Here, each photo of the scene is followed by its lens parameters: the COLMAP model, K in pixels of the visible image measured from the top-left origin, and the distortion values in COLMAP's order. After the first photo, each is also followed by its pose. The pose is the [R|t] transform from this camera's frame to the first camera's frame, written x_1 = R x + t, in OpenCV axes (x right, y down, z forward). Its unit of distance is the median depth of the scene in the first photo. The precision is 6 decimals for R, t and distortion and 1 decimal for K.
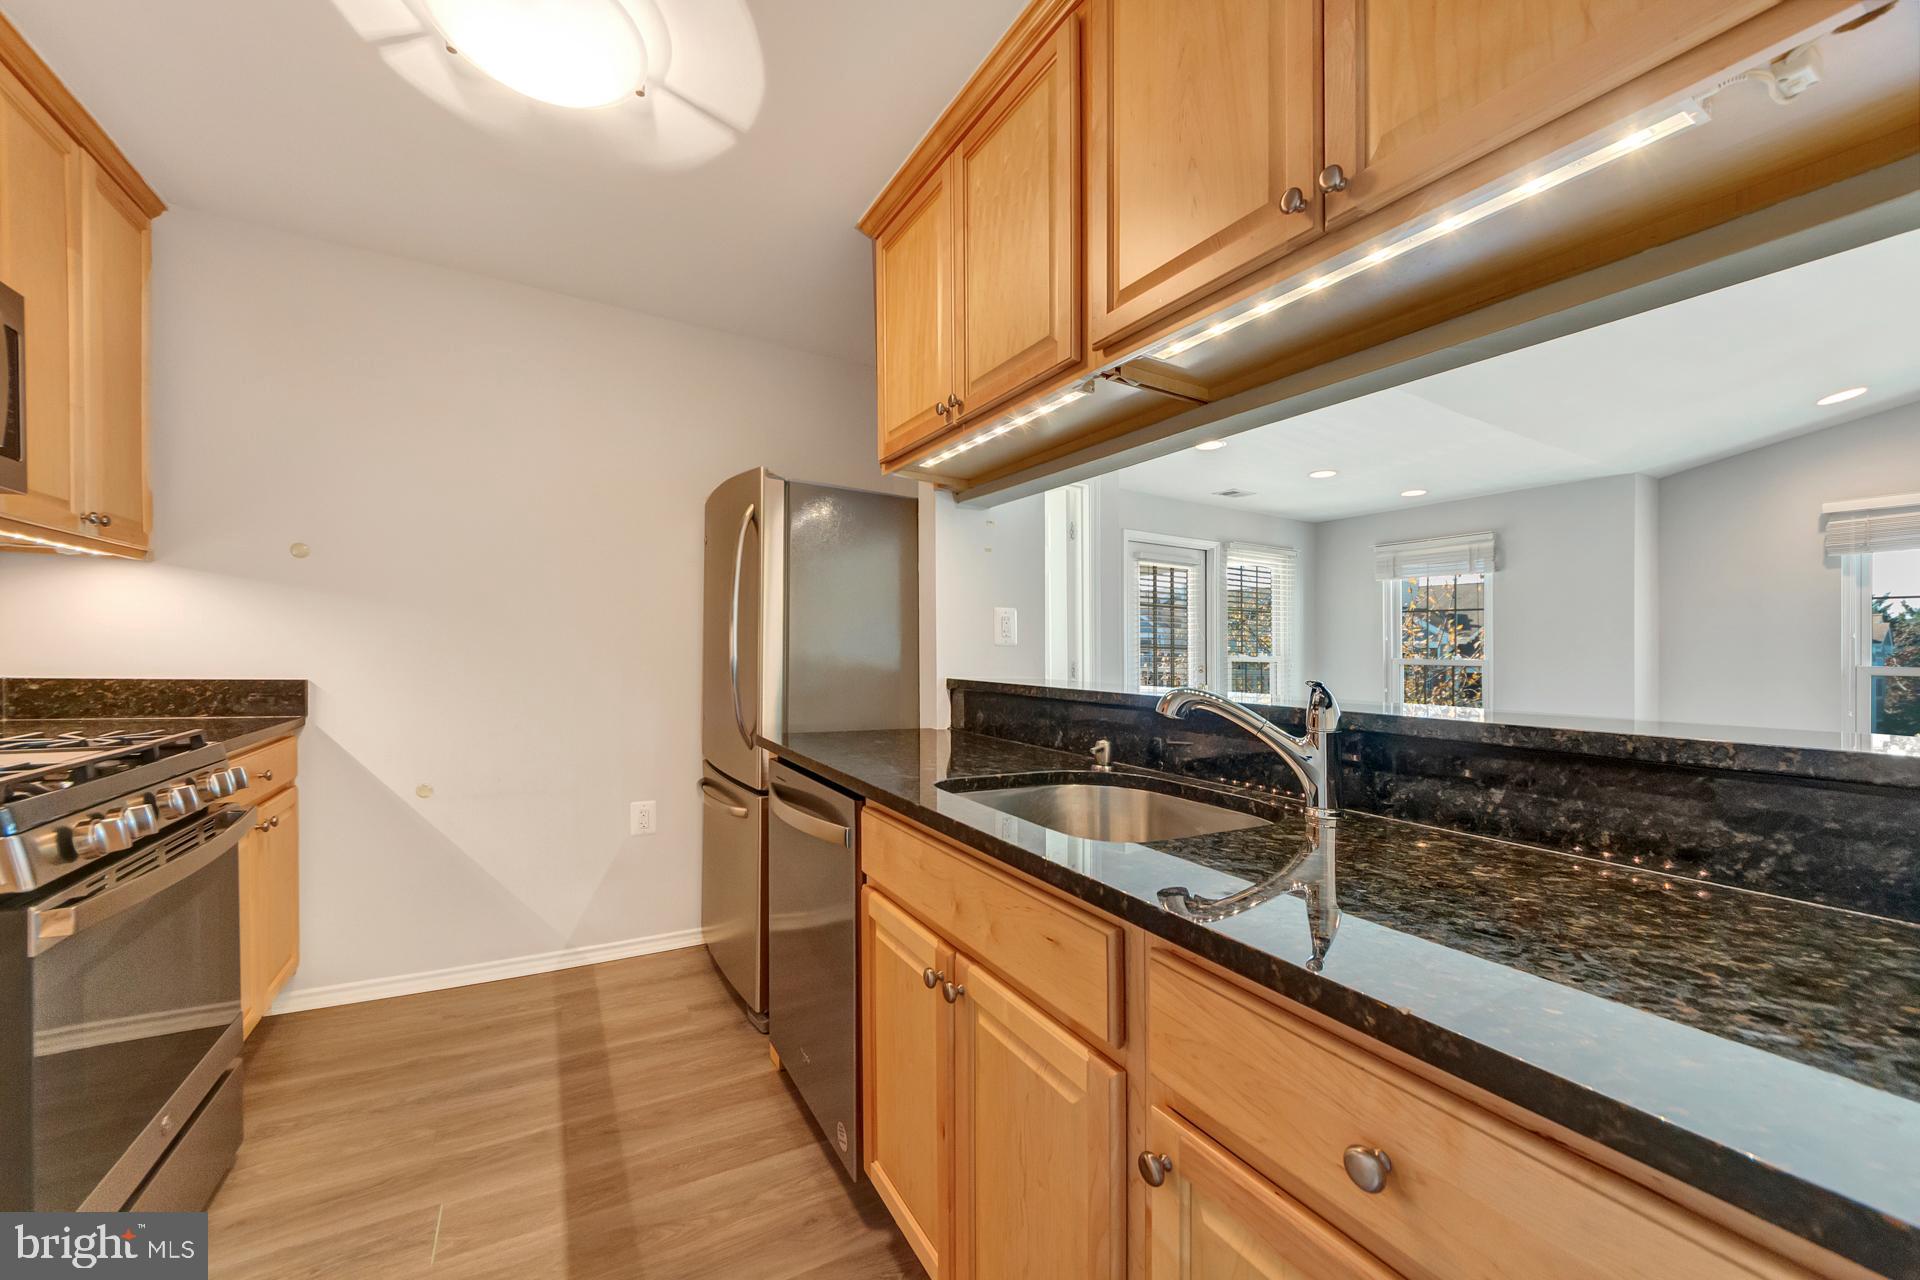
lens RADIAL K [[717.5, 0, 978.2], [0, 717.5, 687.1], [0, 0, 1]] dist [0.000028, -0.003651]
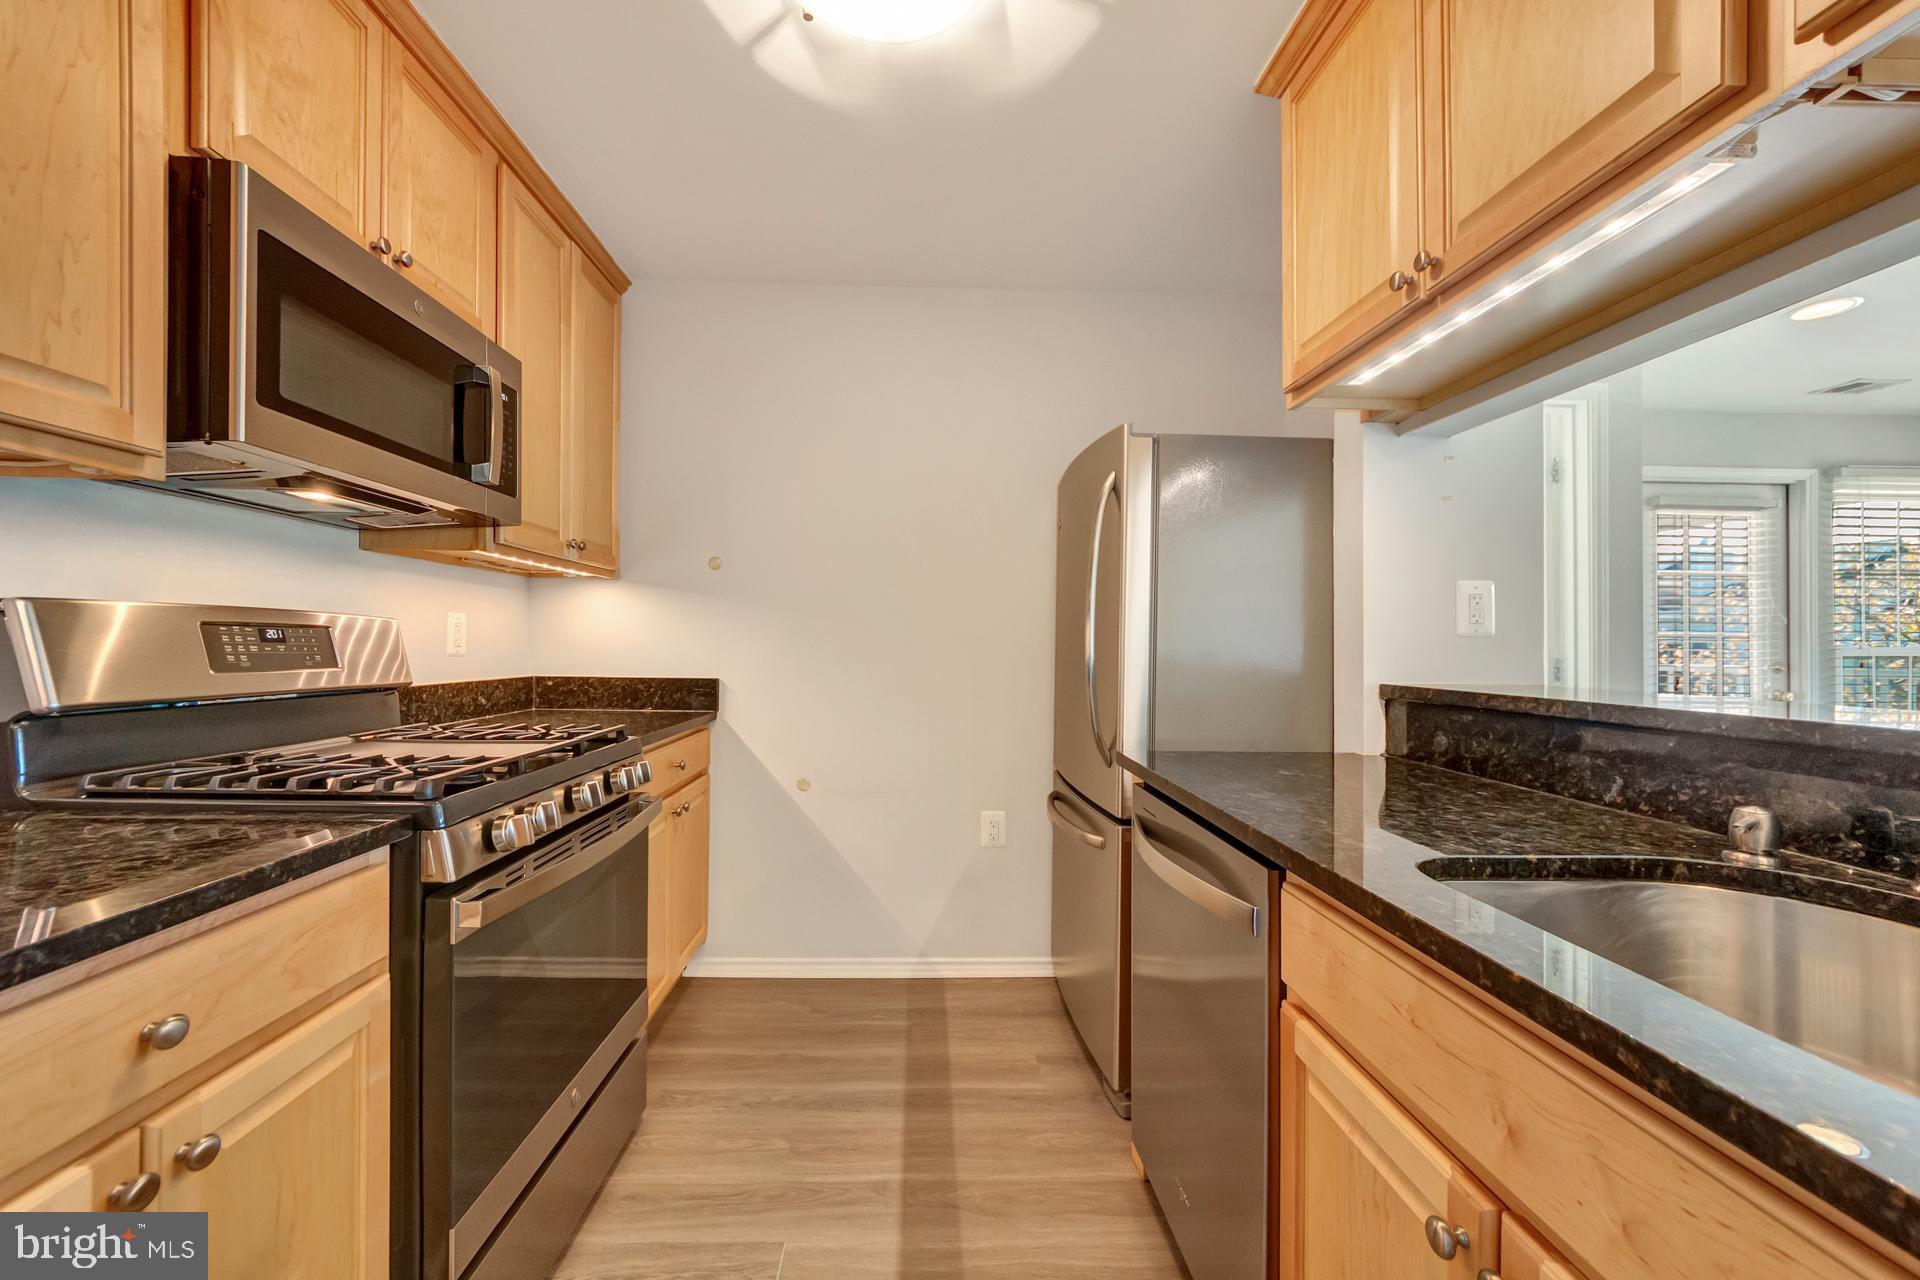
lens RADIAL K [[714.1, 0, 939.2], [0, 714.1, 653.4], [0, 0, 1]] dist [-0.000092, -0.000075]
pose [[0.864334, -0.006477, -0.502877, -0.081773], [-0.013945, 0.999224, -0.036838, -0.013092], [0.502725, 0.038853, 0.863573, 0.212756]]
